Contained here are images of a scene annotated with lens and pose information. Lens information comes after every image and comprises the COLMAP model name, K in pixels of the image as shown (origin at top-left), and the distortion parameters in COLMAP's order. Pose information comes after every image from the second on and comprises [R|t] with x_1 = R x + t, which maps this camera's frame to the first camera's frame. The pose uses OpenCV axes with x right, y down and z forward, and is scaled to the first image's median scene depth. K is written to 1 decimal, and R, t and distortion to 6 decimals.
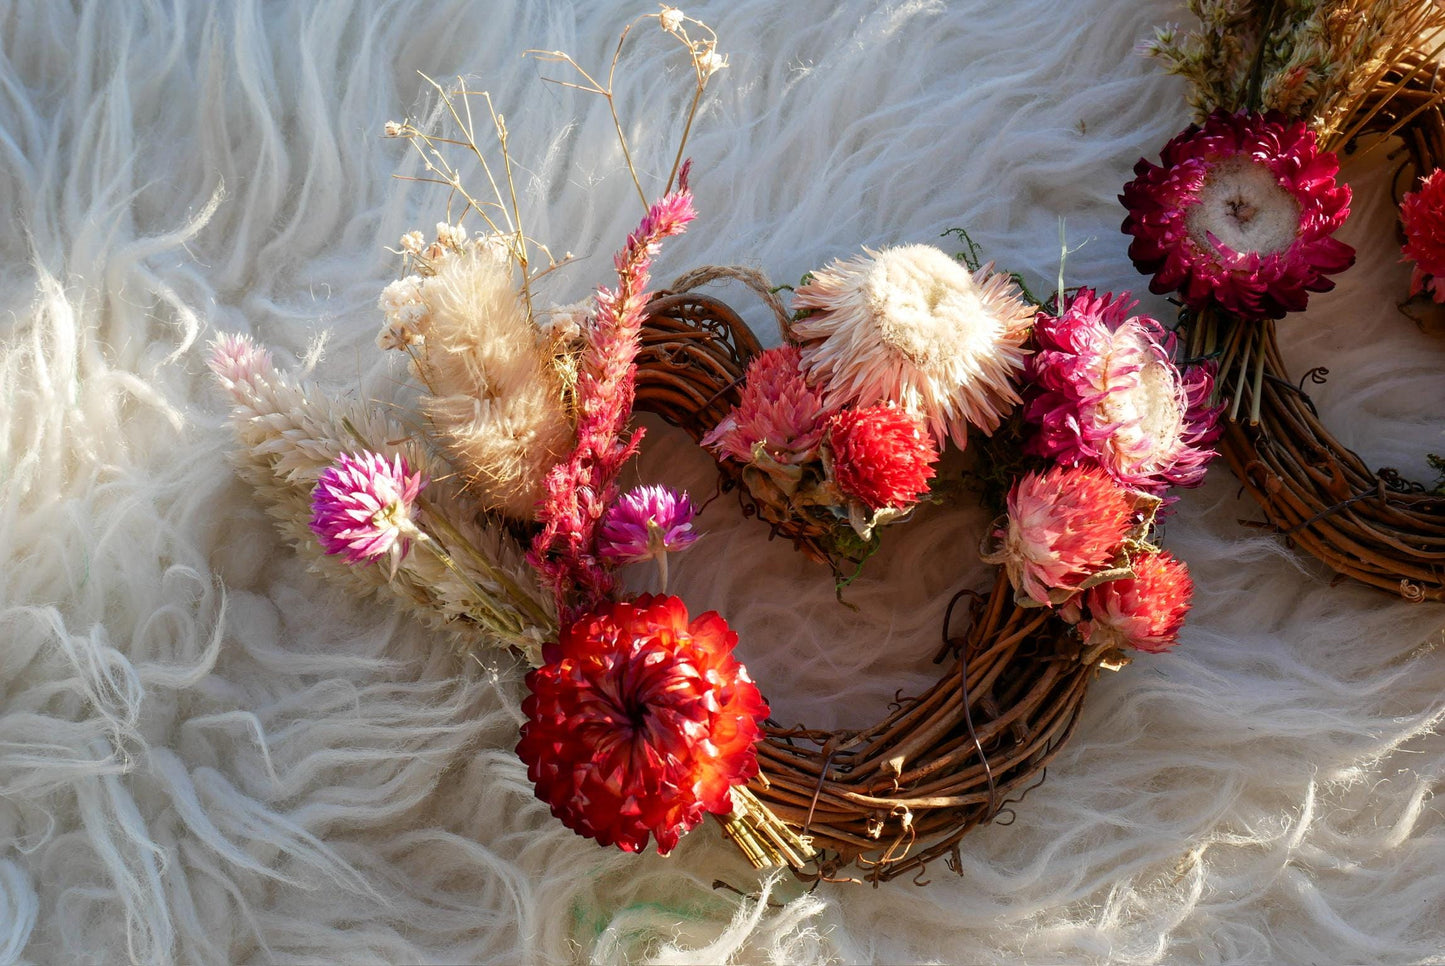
lens RADIAL K [[2014.9, 0, 709.5], [0, 2014.9, 453.6], [0, 0, 1]] dist [-0.038102, 0.080826]
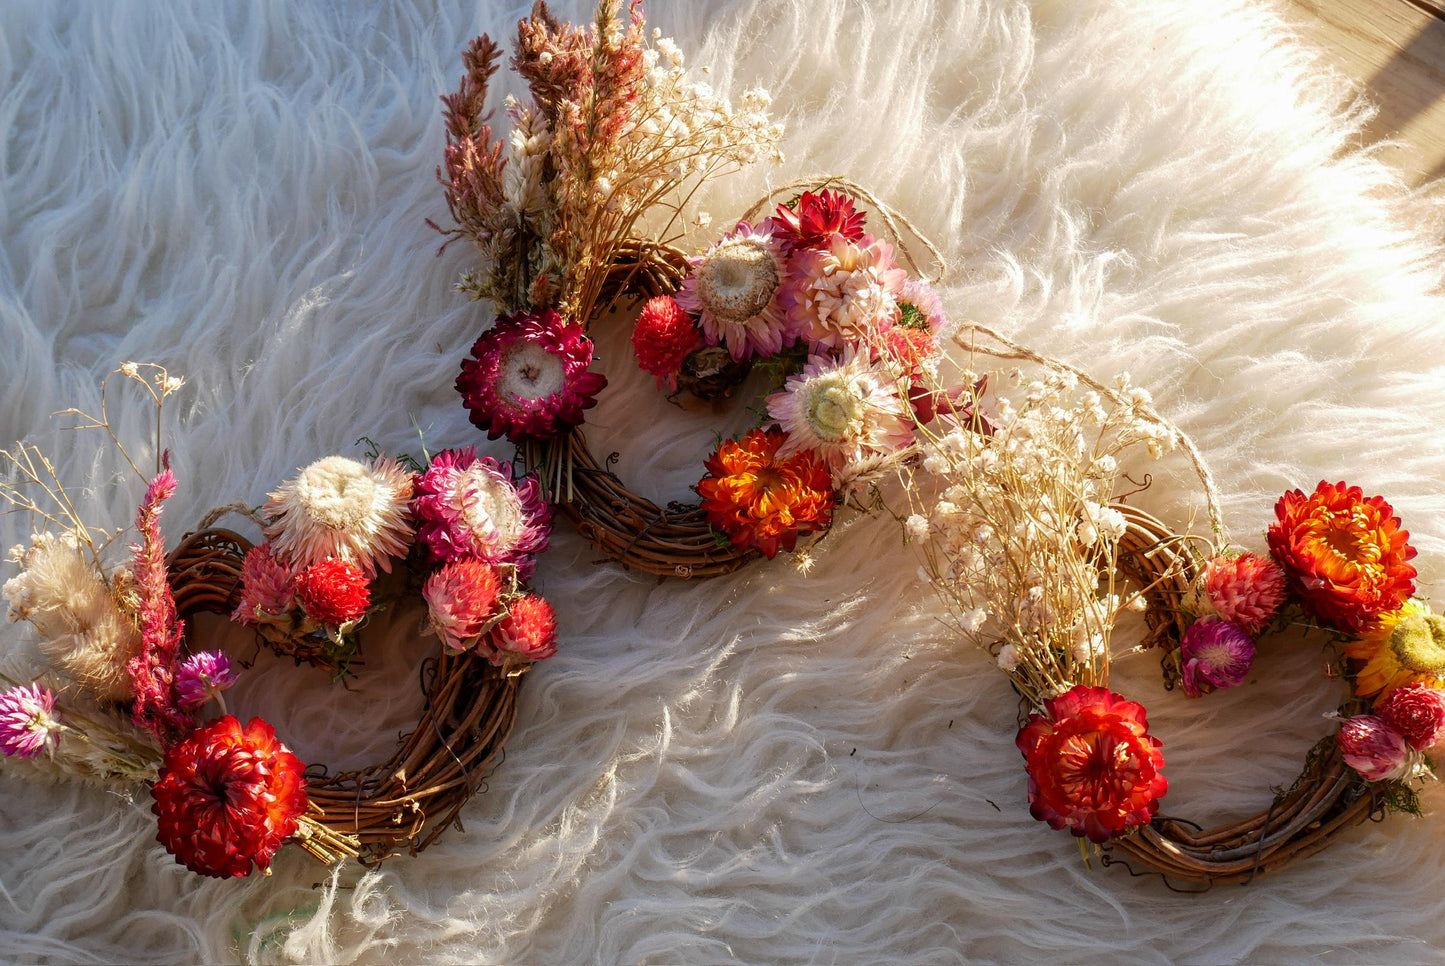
lens RADIAL K [[2014.9, 0, 709.5], [0, 2014.9, 453.6], [0, 0, 1]] dist [-0.038102, 0.080826]
pose [[0.950648, -0.297624, 0.087683, 0.257830], [0.304698, 0.948842, -0.082818, 0.118582], [-0.058549, 0.105447, 0.992700, -0.597860]]
